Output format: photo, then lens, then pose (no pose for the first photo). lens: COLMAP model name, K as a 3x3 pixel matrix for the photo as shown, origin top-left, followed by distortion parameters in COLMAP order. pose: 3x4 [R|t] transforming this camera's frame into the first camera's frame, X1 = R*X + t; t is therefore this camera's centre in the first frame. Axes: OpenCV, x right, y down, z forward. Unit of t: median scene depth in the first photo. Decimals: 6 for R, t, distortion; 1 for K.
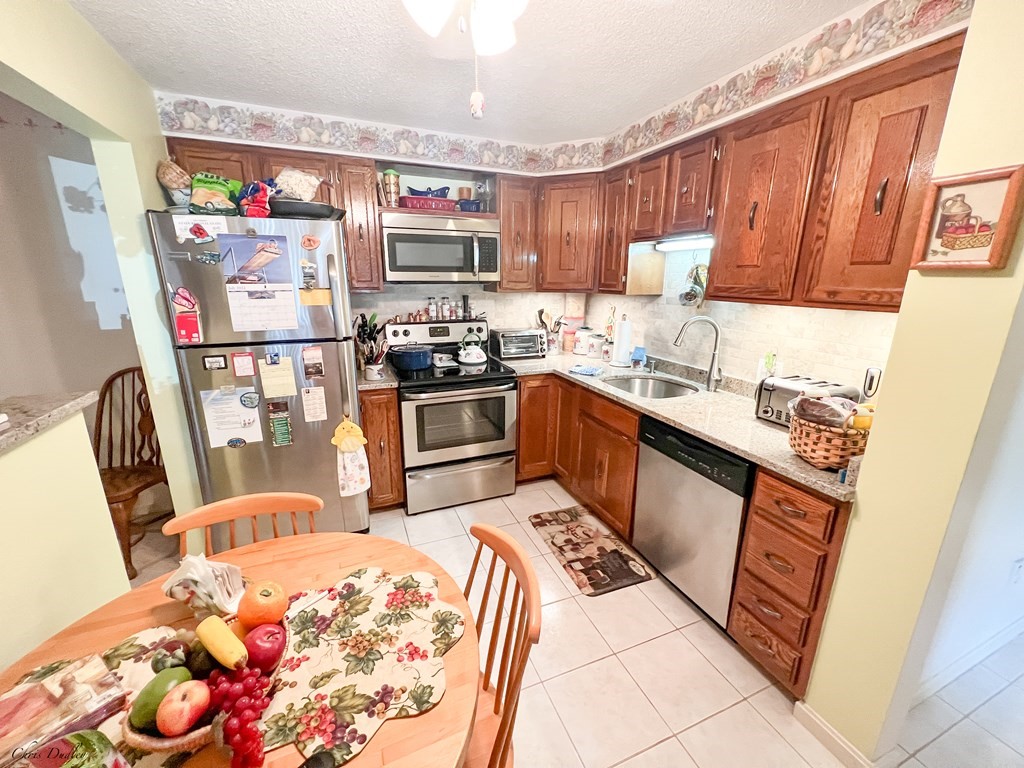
lens RADIAL K [[411.2, 0, 512.7], [0, 411.2, 386.3], [0, 0, 1]] dist [-0.004480, 0.000947]
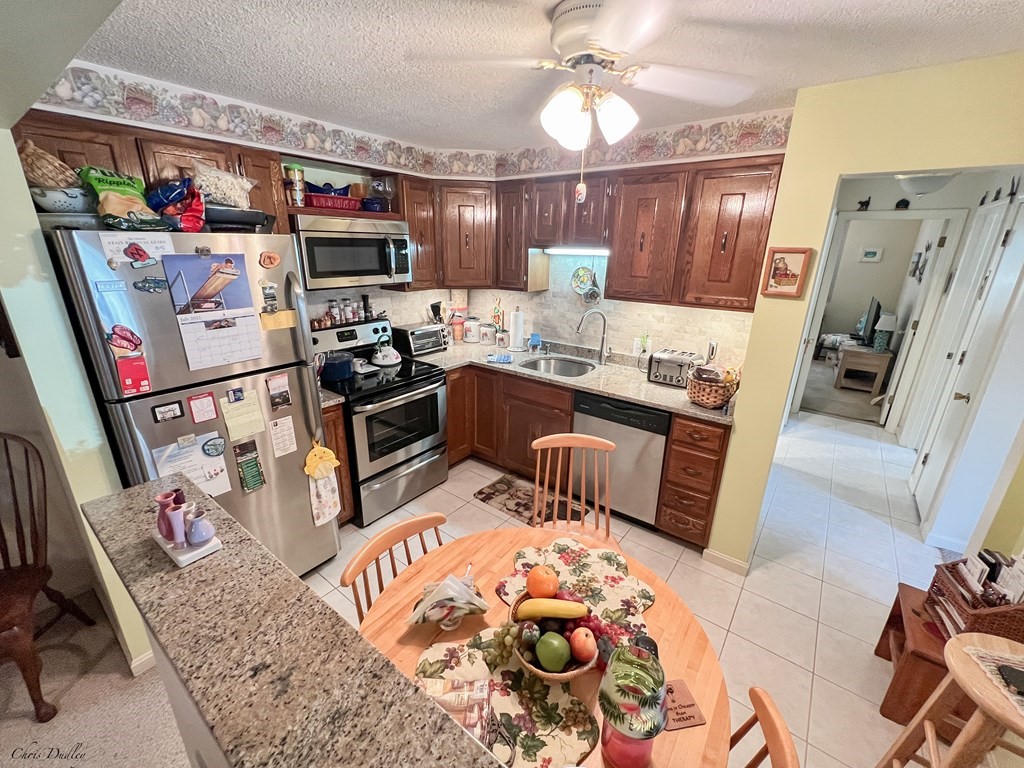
lens RADIAL K [[411.2, 0, 516.1], [0, 411.2, 388.8], [0, 0, 1]] dist [-0.004480, 0.000947]
pose [[0.864000, -0.157545, 0.478208, -0.414034], [0.120459, 0.986882, 0.107488, -0.087218], [-0.488869, -0.035265, 0.871644, -0.038843]]
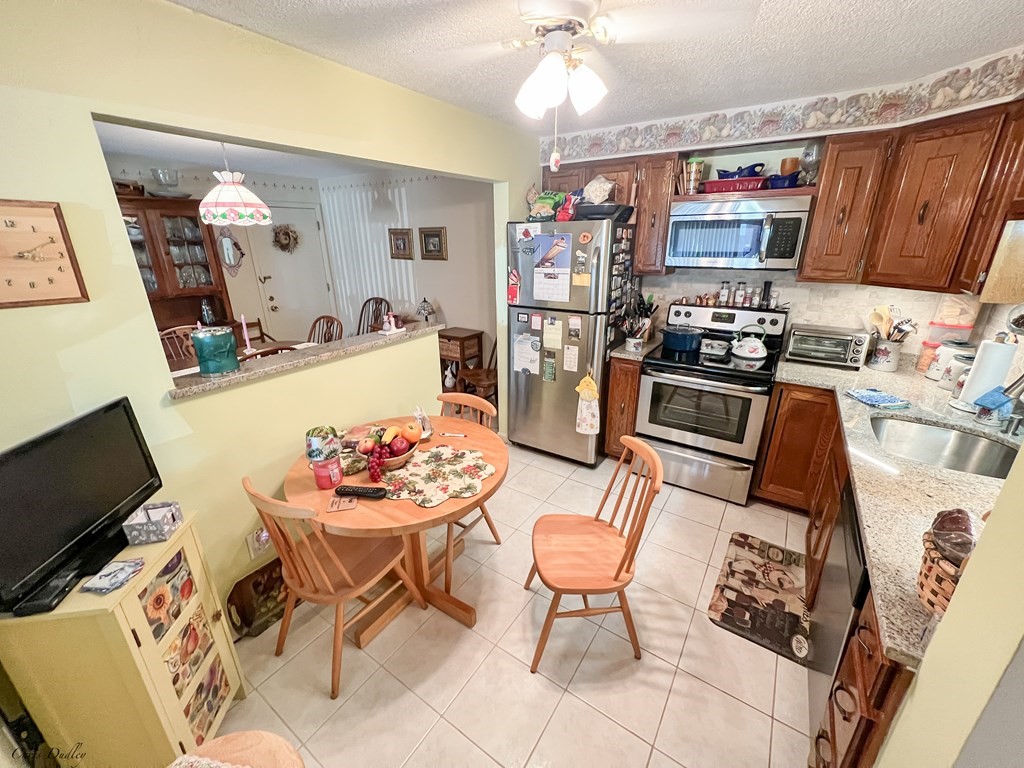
lens RADIAL K [[411.2, 0, 510.1], [0, 411.2, 384.4], [0, 0, 1]] dist [-0.004480, 0.000947]
pose [[0.554054, 0.268114, -0.788124, 0.454690], [-0.202135, 0.961713, 0.185066, -0.076758], [0.807568, 0.056771, 0.587036, 0.041304]]
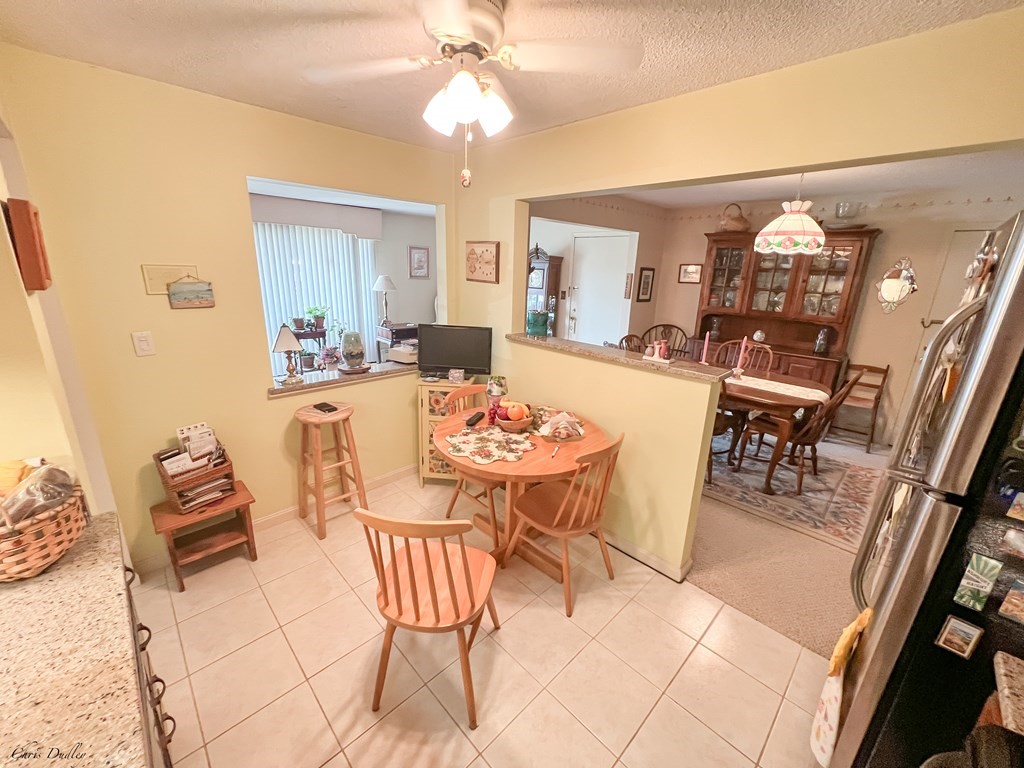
lens RADIAL K [[411.2, 0, 513.9], [0, 411.2, 385.2], [0, 0, 1]] dist [-0.004480, 0.000947]
pose [[-0.926277, 0.072181, -0.369865, 0.131786], [-0.133325, 0.855234, 0.500799, -0.327528], [0.352469, 0.513191, -0.782560, 1.020219]]
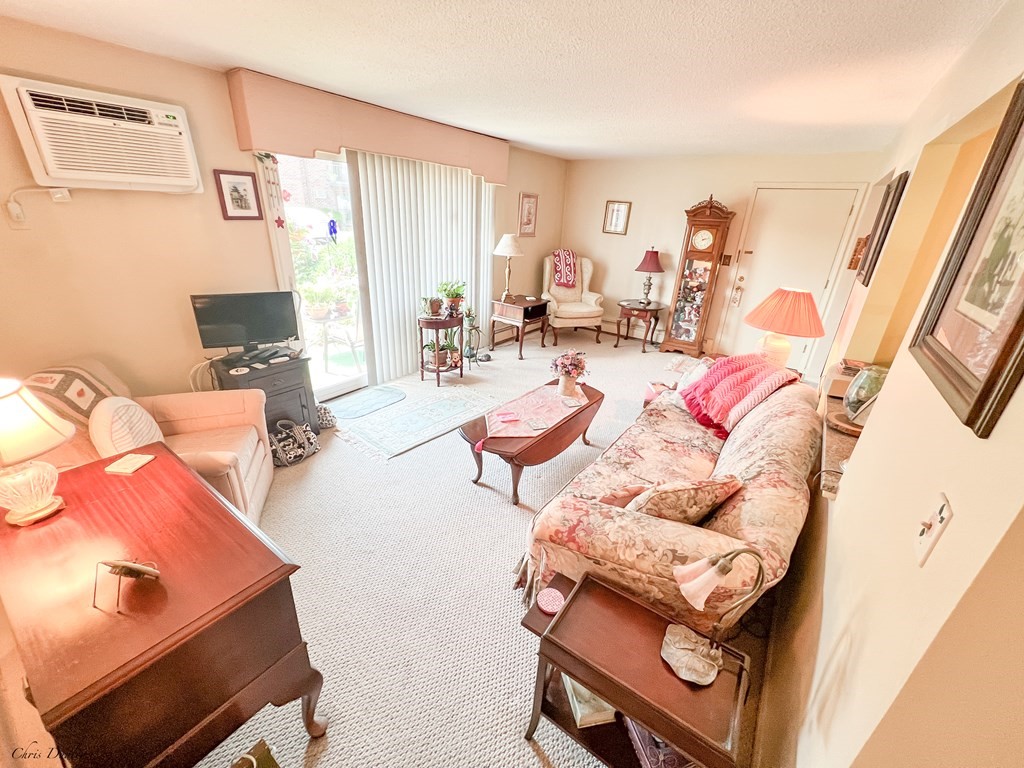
lens RADIAL K [[411.2, 0, 510.0], [0, 411.2, 387.7], [0, 0, 1]] dist [-0.004480, 0.000947]
pose [[-0.848493, 0.169635, -0.501282, 1.021238], [-0.185490, 0.791810, 0.581919, -0.066801], [0.495634, 0.586737, -0.640380, 0.003418]]
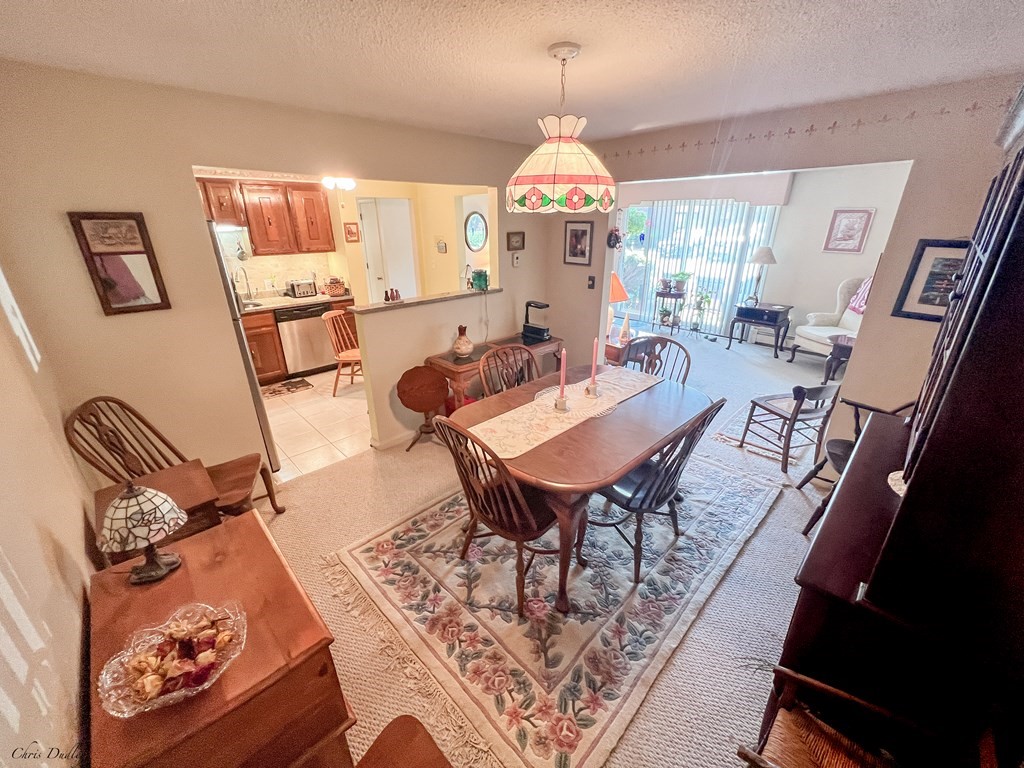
lens RADIAL K [[411.2, 0, 511.3], [0, 411.2, 384.6], [0, 0, 1]] dist [-0.004480, 0.000947]
pose [[-0.367772, -0.348852, 0.862001, -1.933036], [0.245408, 0.857695, 0.451813, -0.241931], [-0.896950, 0.377706, -0.229825, 0.450288]]
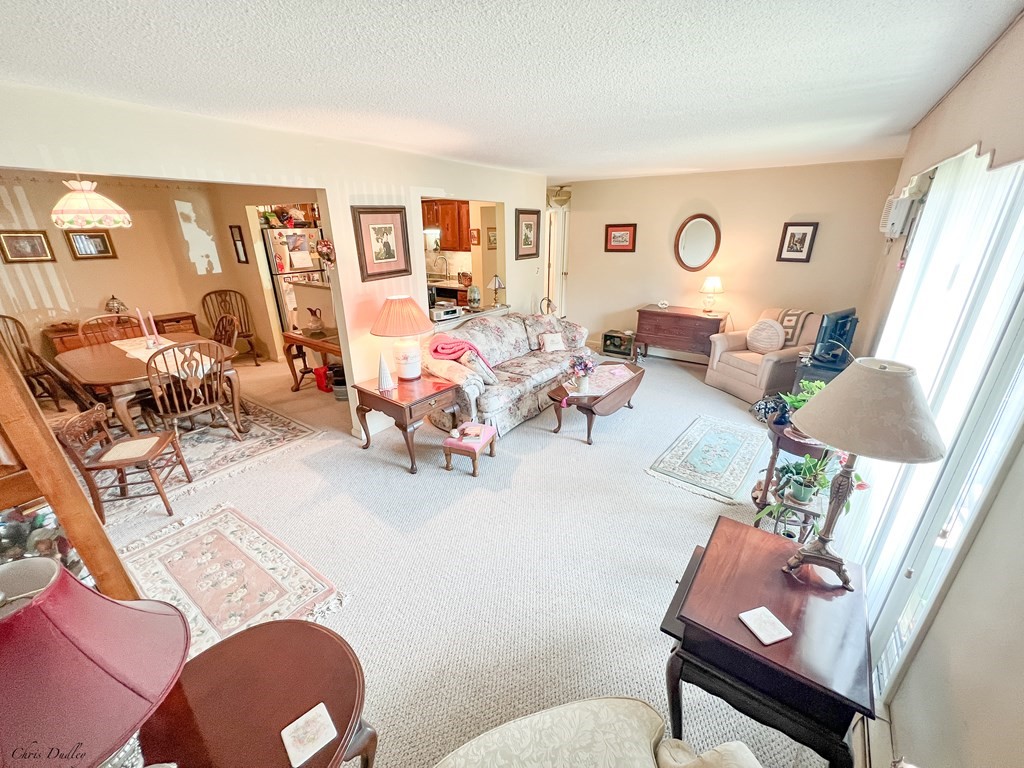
lens RADIAL K [[411.2, 0, 519.0], [0, 411.2, 388.2], [0, 0, 1]] dist [-0.004480, 0.000947]
pose [[0.844857, -0.206616, 0.493484, -0.761287], [0.148483, 0.976733, 0.154741, 0.402555], [-0.513975, -0.057461, 0.855879, -1.965091]]
